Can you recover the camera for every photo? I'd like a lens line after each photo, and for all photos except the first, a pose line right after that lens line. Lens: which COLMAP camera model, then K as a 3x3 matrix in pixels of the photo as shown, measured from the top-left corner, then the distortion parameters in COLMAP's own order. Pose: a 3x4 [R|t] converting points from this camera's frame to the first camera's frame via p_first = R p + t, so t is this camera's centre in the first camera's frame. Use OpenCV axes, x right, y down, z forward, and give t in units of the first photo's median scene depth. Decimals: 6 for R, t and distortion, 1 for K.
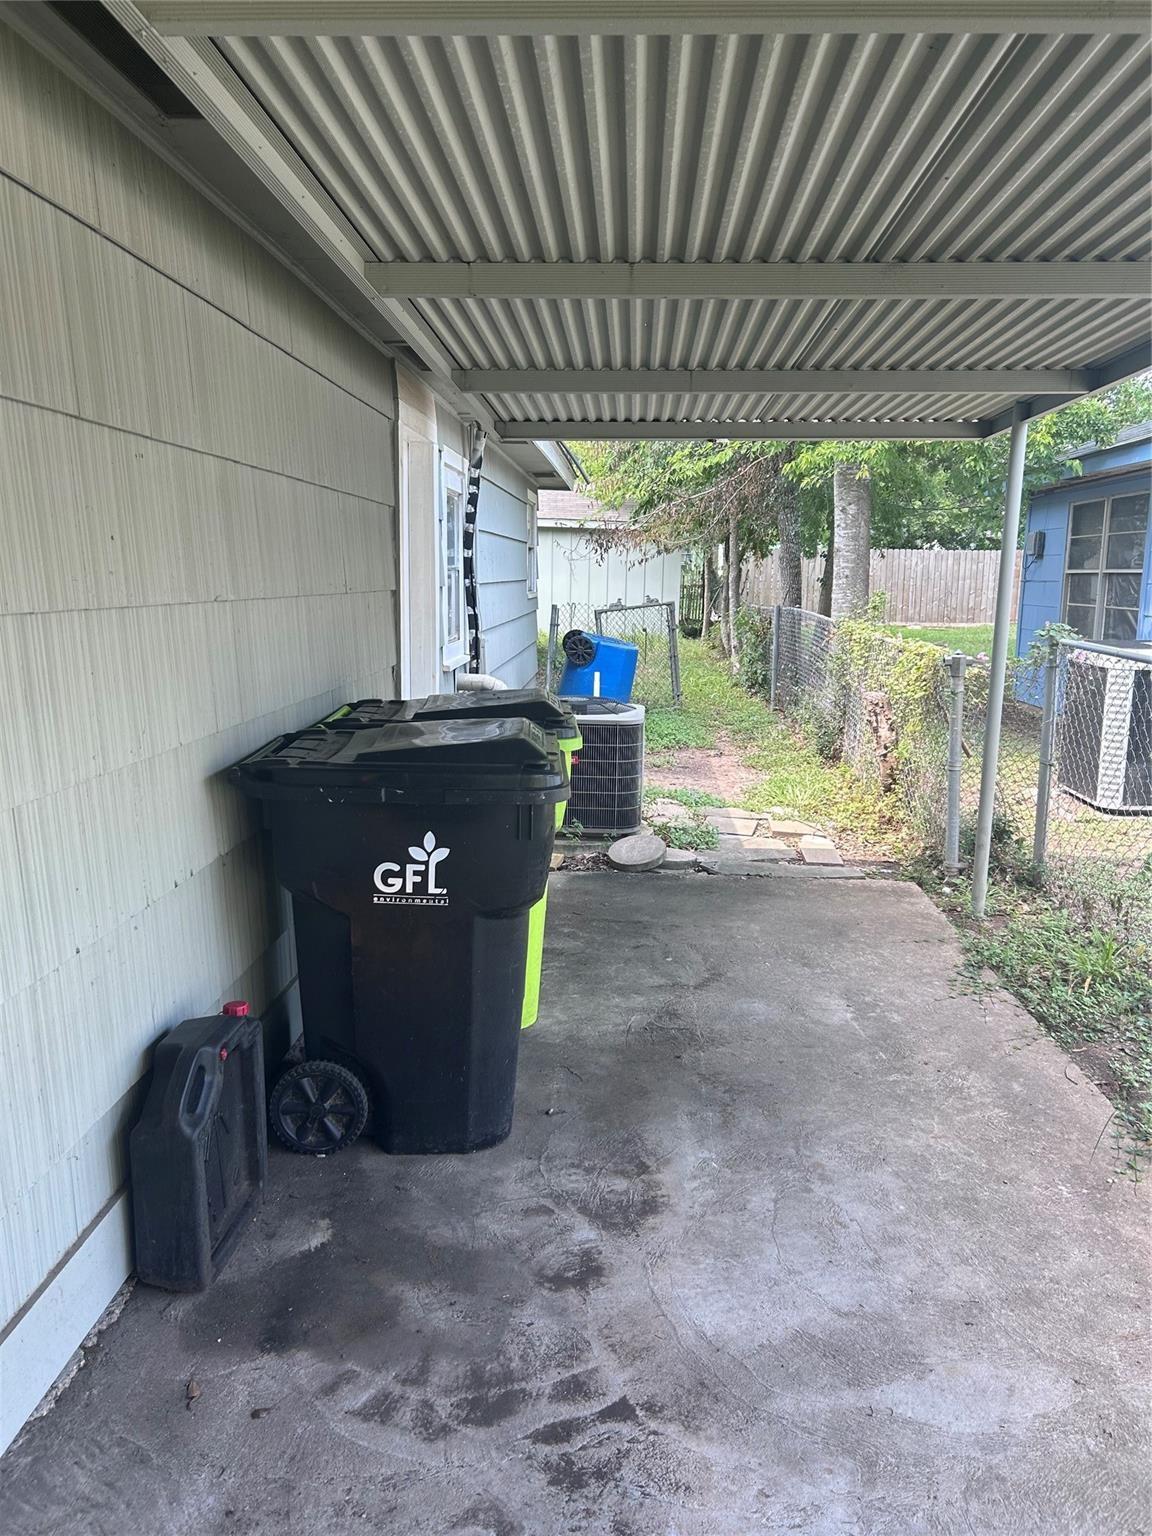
lens RADIAL K [[1157.9, 0, 571.8], [0, 1157.9, 769.6], [0, 0, 1]] dist [0.014939, 0.001166]
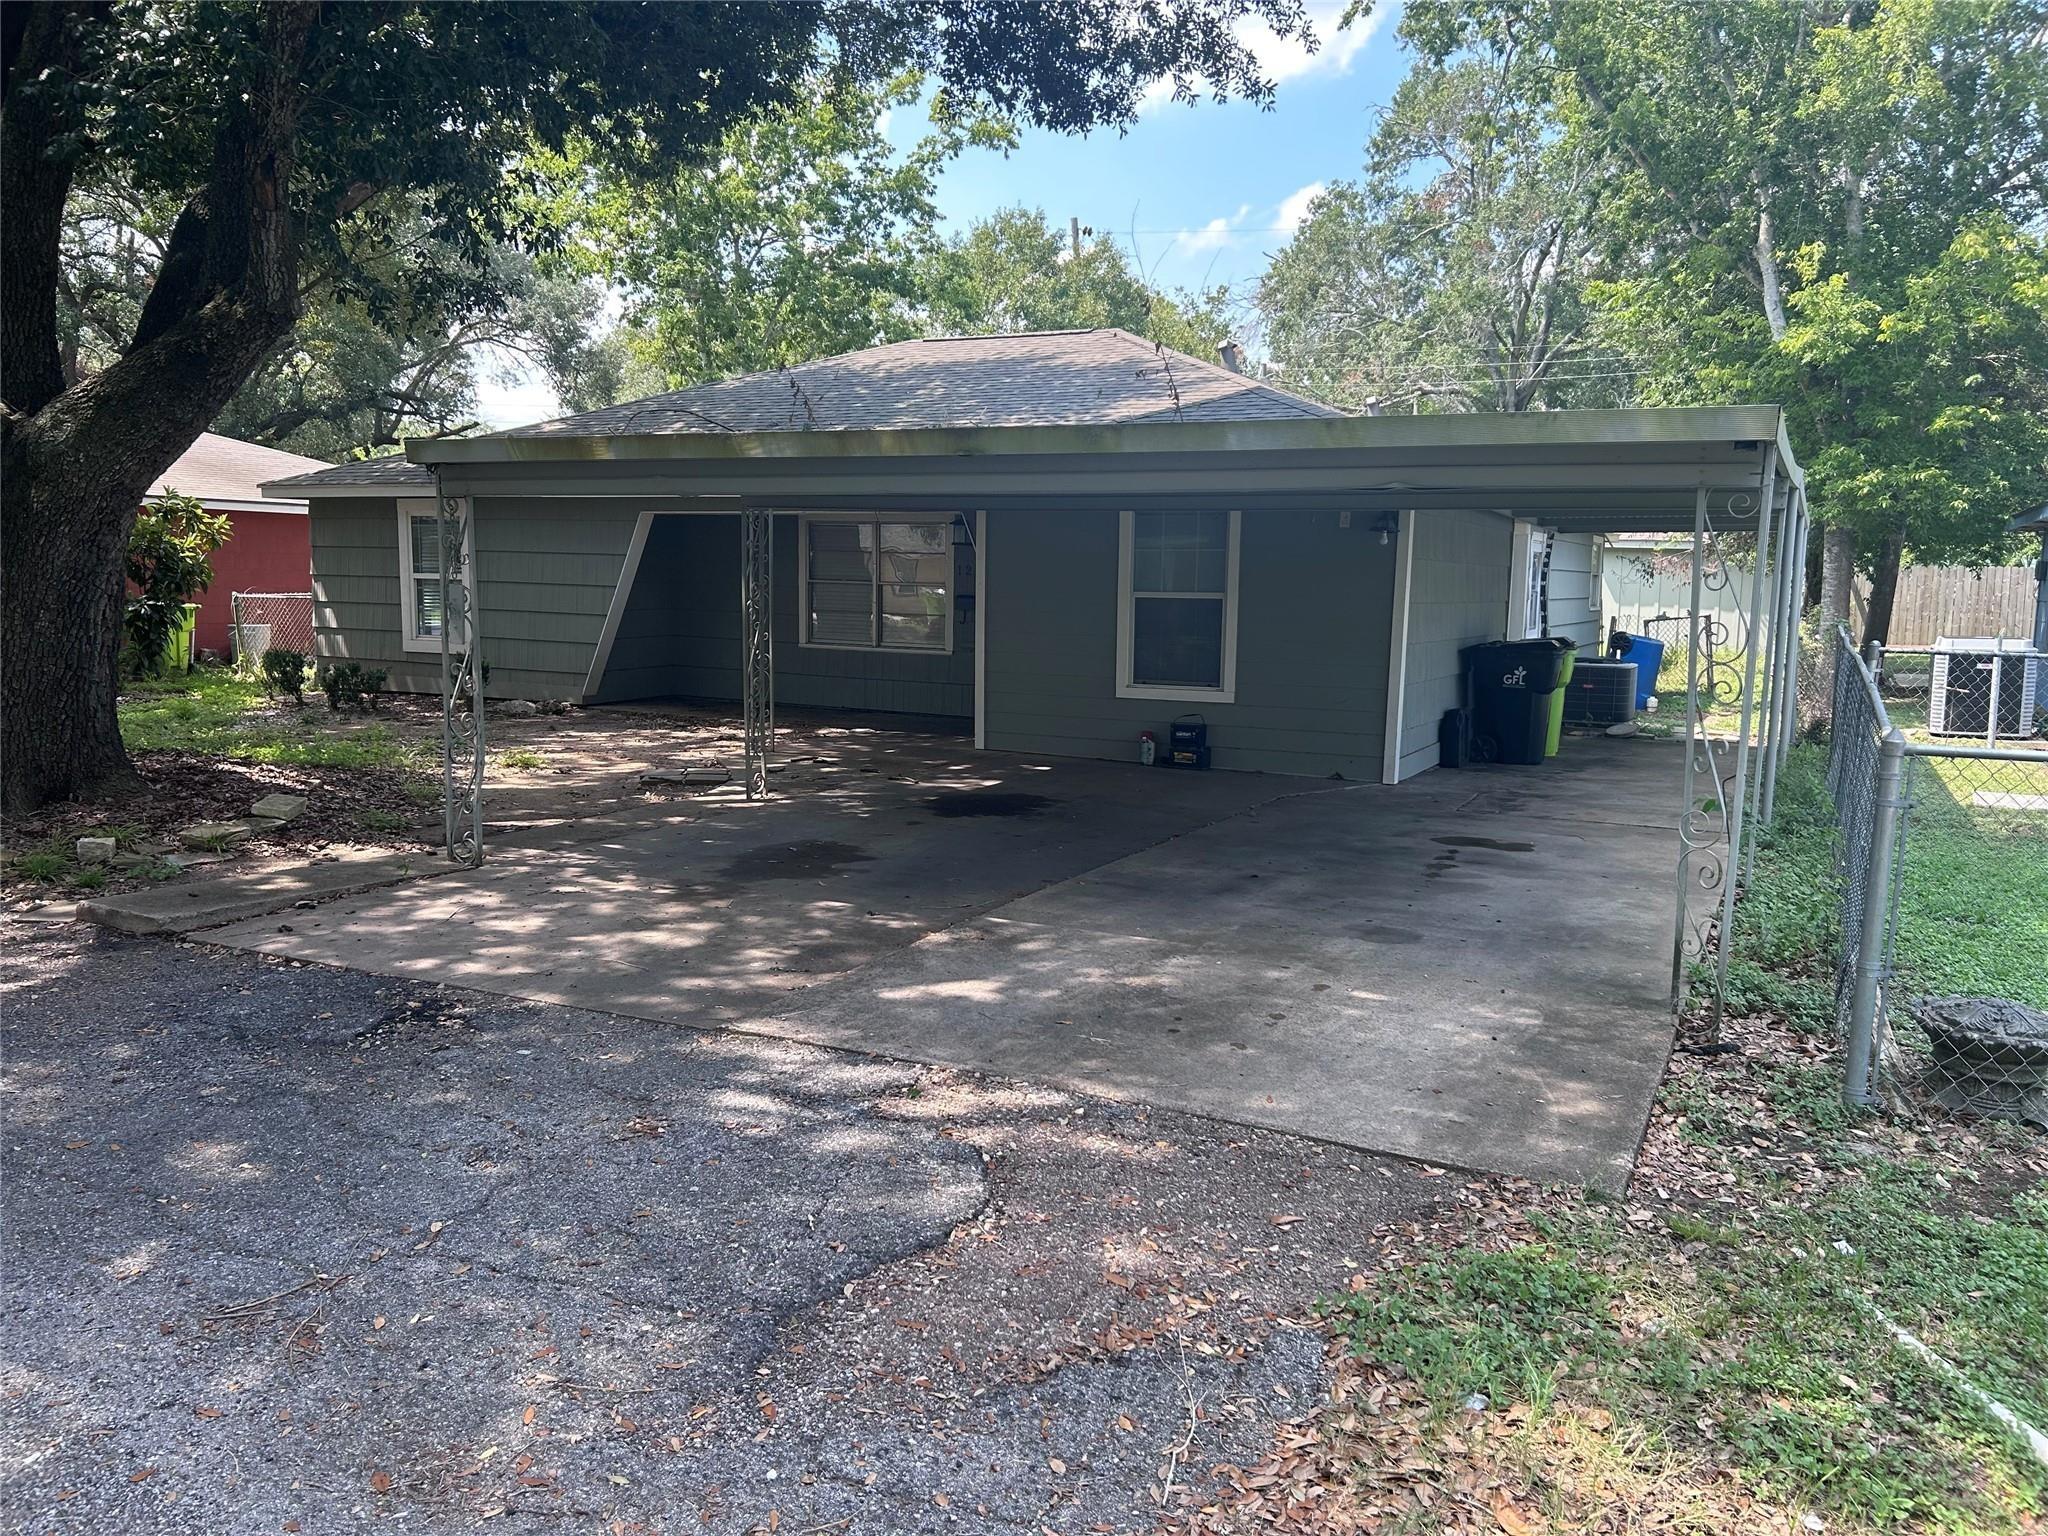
lens RADIAL K [[1543.9, 0, 1019.4], [0, 1543.9, 762.4], [0, 0, 1]] dist [0.014939, 0.001166]
pose [[0.911024, 0.048934, -0.409440, 0.178222], [-0.071460, 0.996646, -0.039887, 0.264976], [0.406115, 0.065596, 0.911465, -1.620778]]
